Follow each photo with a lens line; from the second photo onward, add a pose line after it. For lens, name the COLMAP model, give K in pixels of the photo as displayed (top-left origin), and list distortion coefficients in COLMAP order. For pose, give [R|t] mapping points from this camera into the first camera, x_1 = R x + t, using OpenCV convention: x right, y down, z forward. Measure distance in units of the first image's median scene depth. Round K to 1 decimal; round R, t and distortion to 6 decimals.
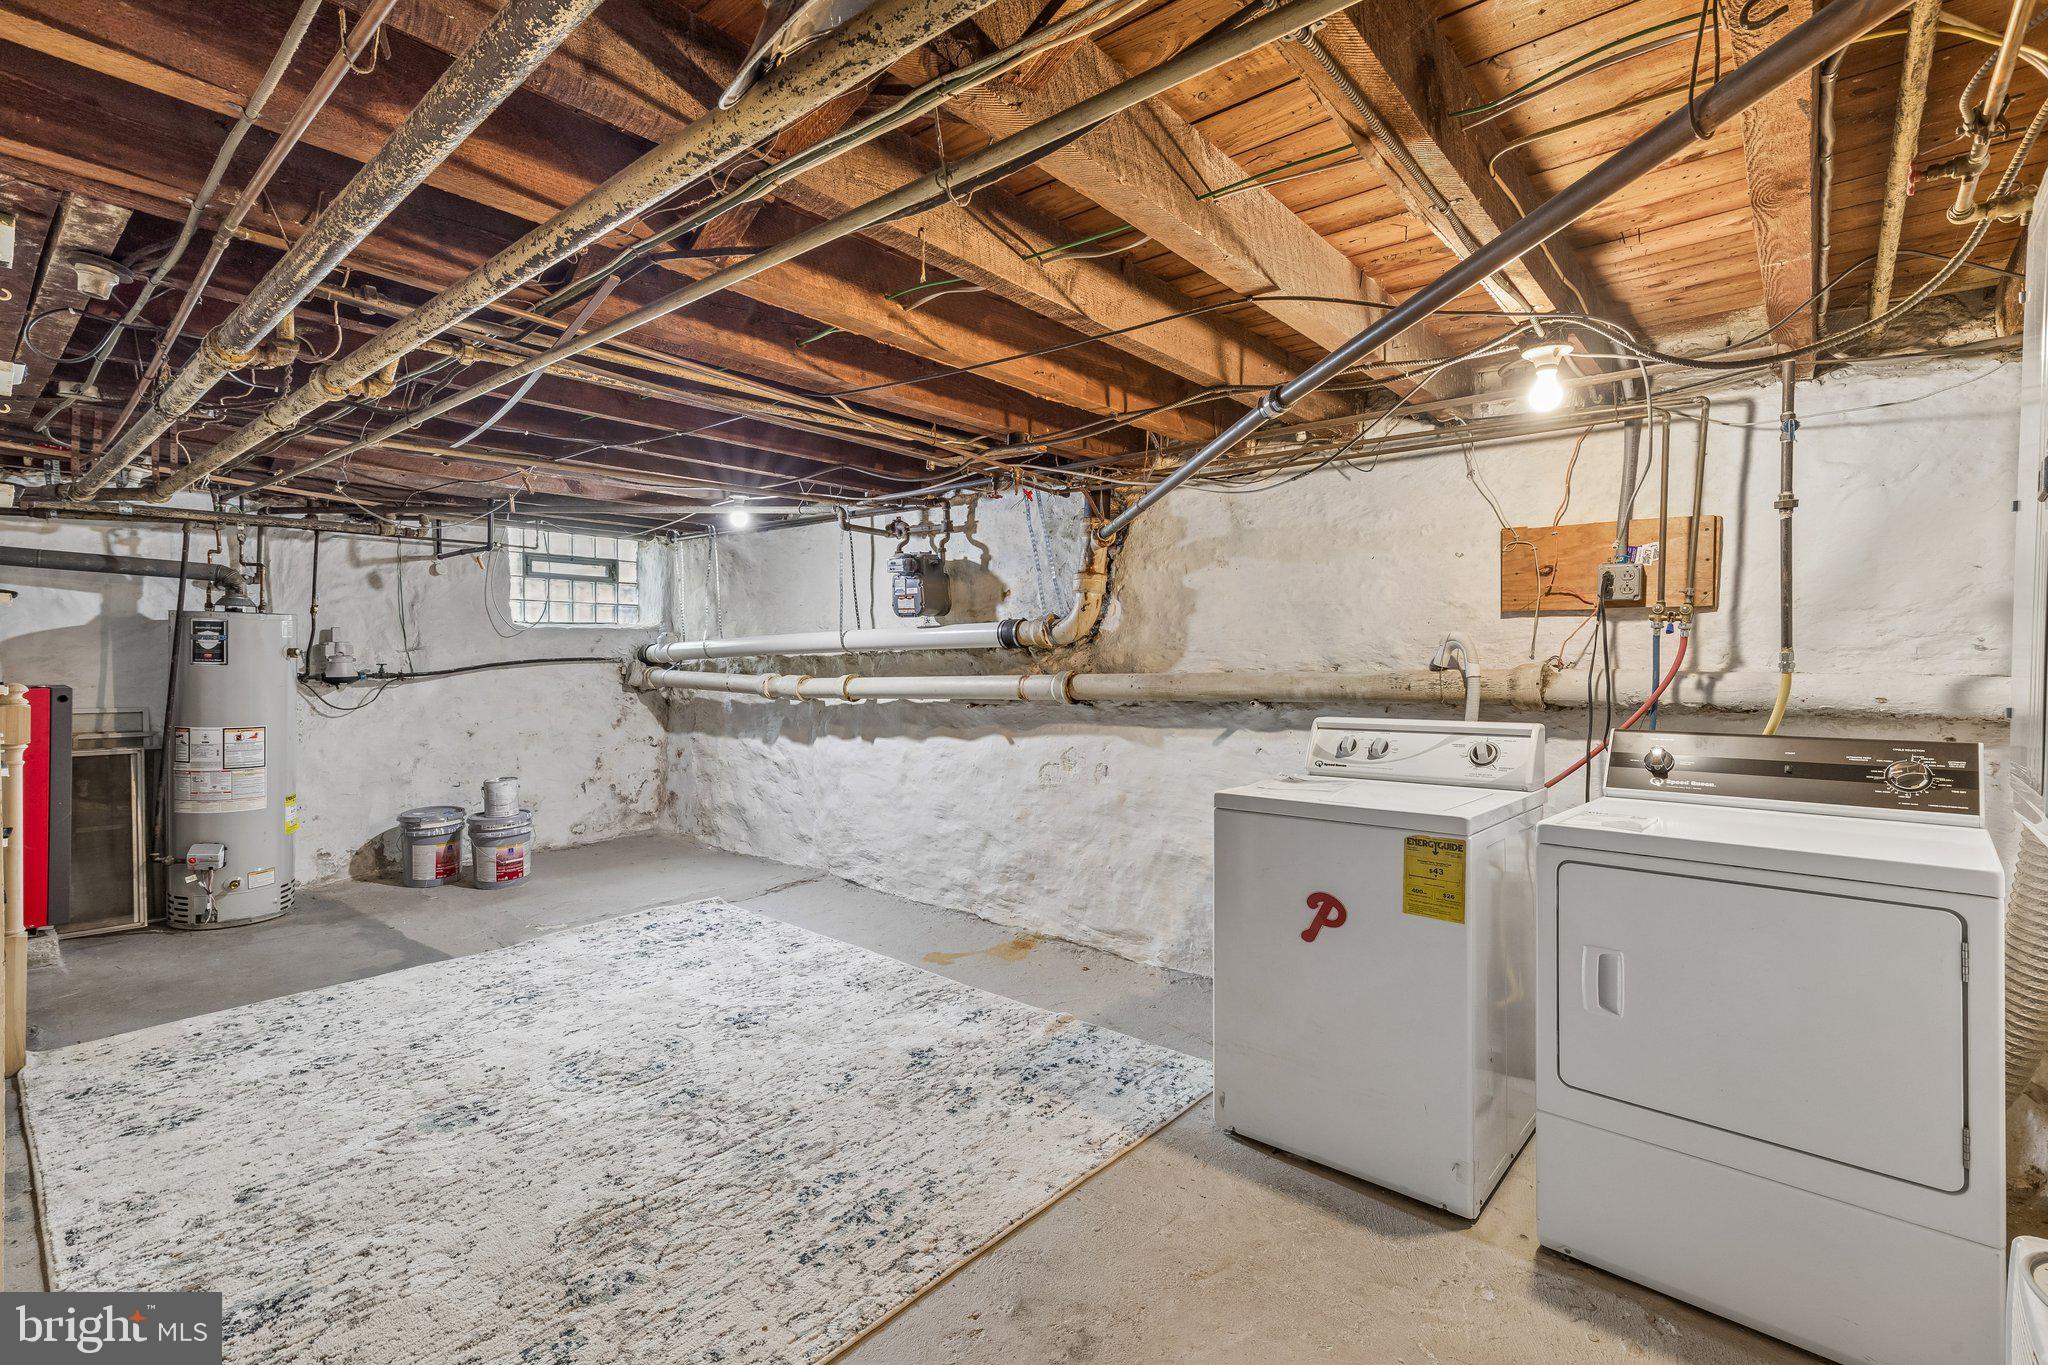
lens RADIAL K [[923.5, 0, 1021.0], [0, 923.5, 667.2], [0, 0, 1]] dist [0.005312, -0.001042]
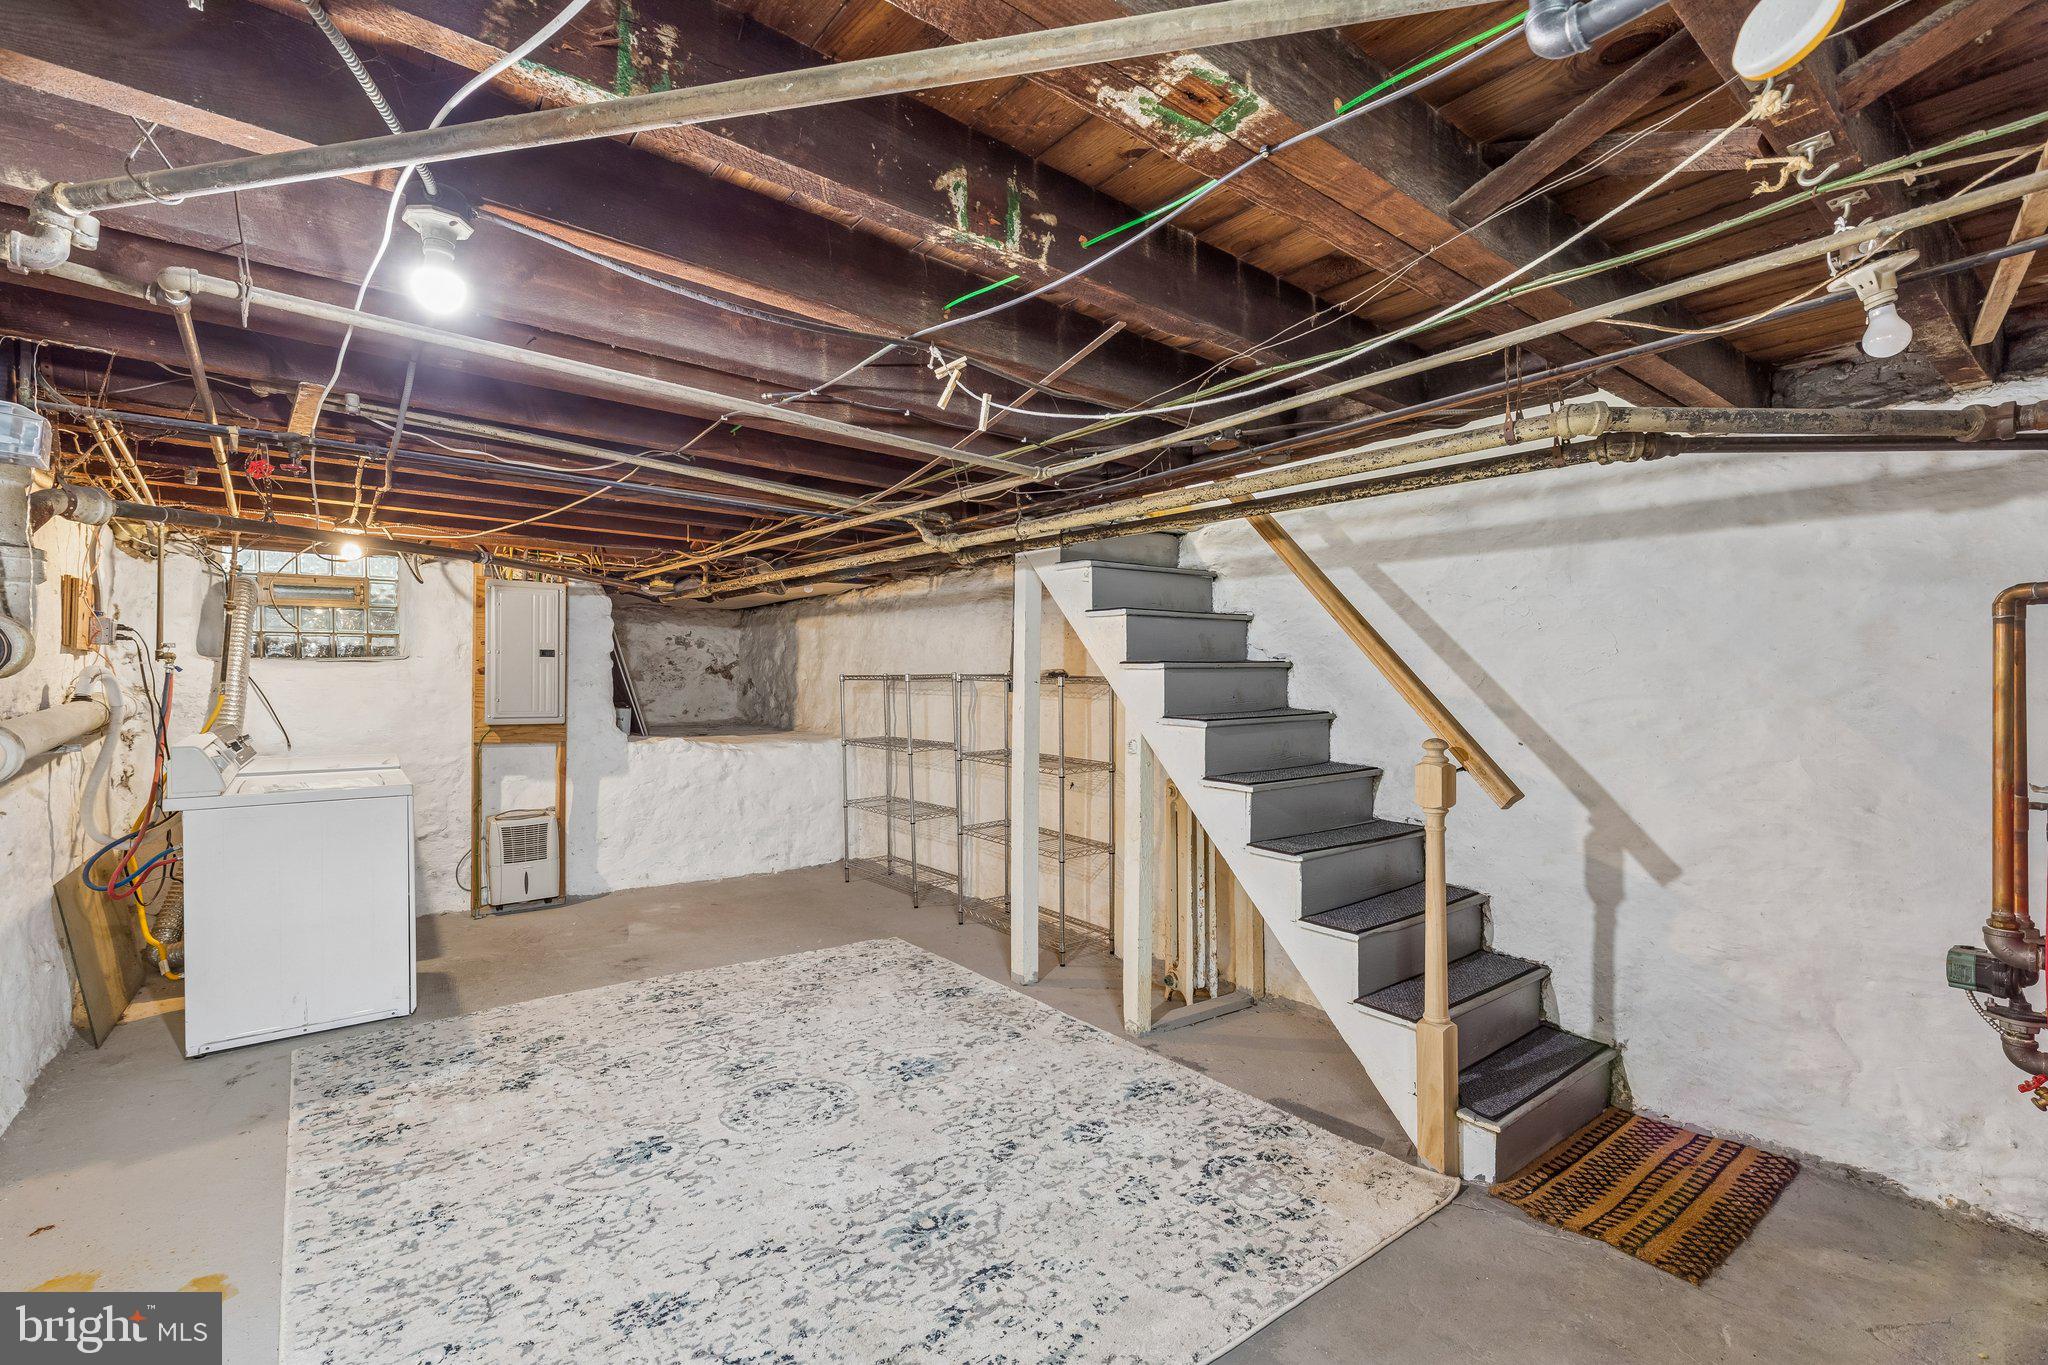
lens RADIAL K [[923.5, 0, 1027.6], [0, 923.5, 679.2], [0, 0, 1]] dist [0.005312, -0.001042]
pose [[-0.983652, -0.009093, 0.179849, -0.863503], [-0.007346, 0.999919, 0.010375, -0.046608], [-0.179929, 0.008885, -0.983639, 1.947888]]
